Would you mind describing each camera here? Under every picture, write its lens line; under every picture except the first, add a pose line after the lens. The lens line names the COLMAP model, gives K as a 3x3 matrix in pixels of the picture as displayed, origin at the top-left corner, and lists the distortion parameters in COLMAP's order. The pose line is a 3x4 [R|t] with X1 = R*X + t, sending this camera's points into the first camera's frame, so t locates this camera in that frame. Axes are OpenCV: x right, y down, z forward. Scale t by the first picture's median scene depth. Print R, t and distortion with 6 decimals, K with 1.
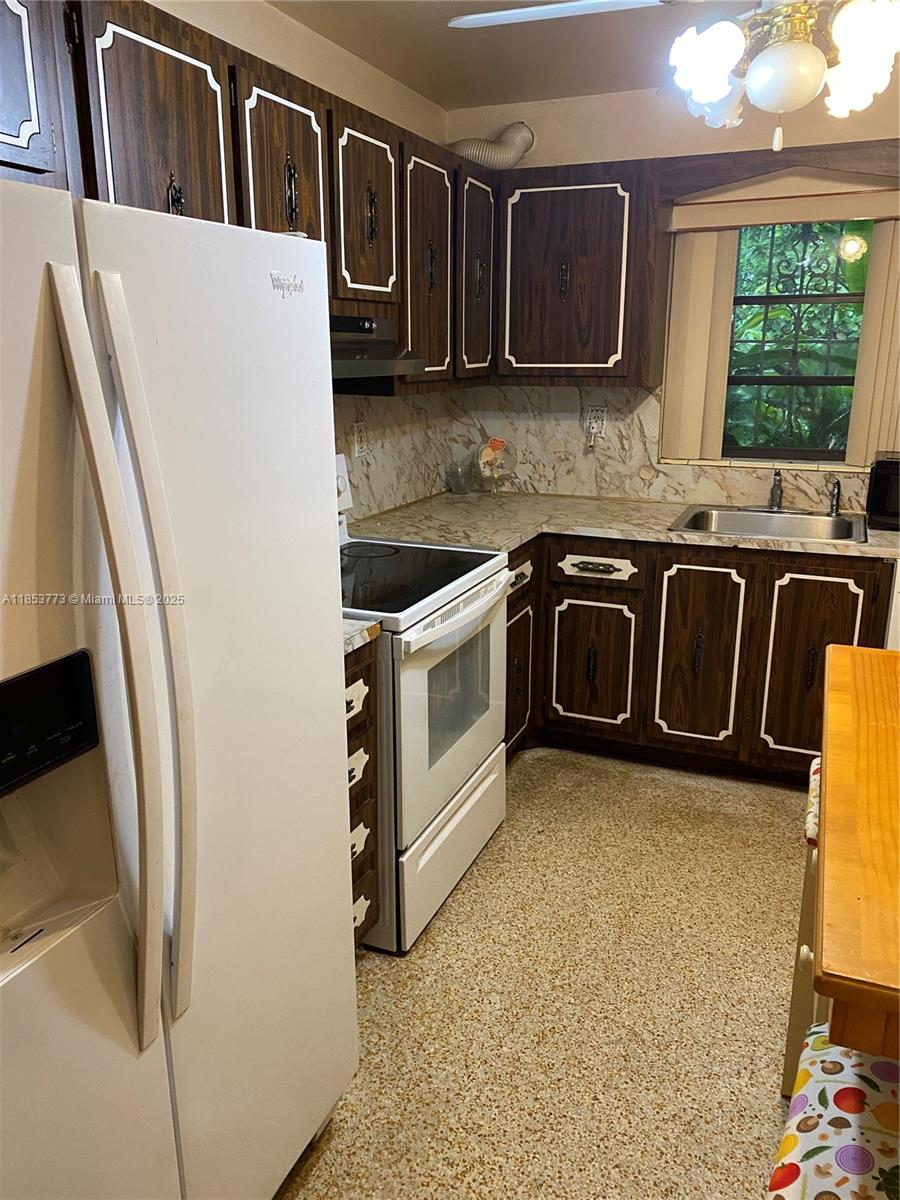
lens RADIAL K [[919.6, 0, 451.1], [0, 919.6, 596.5], [0, 0, 1]] dist [0.031511, -0.019855]
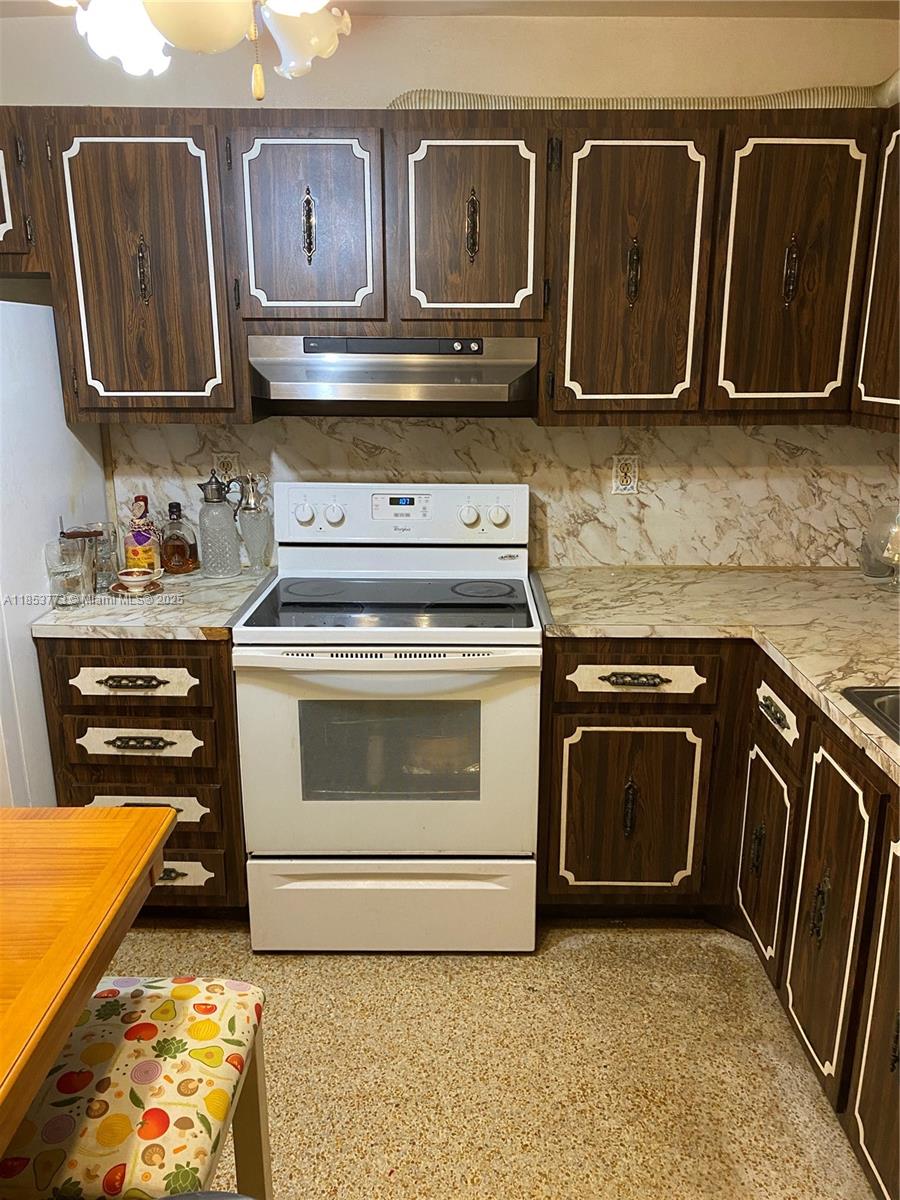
lens RADIAL K [[919.6, 0, 454.1], [0, 919.6, 605.4], [0, 0, 1]] dist [0.031511, -0.019855]
pose [[0.388562, 0.249686, -0.886948, 0.644554], [-0.240075, 0.956772, 0.164169, -0.160519], [0.889597, 0.149145, 0.431708, 0.518794]]
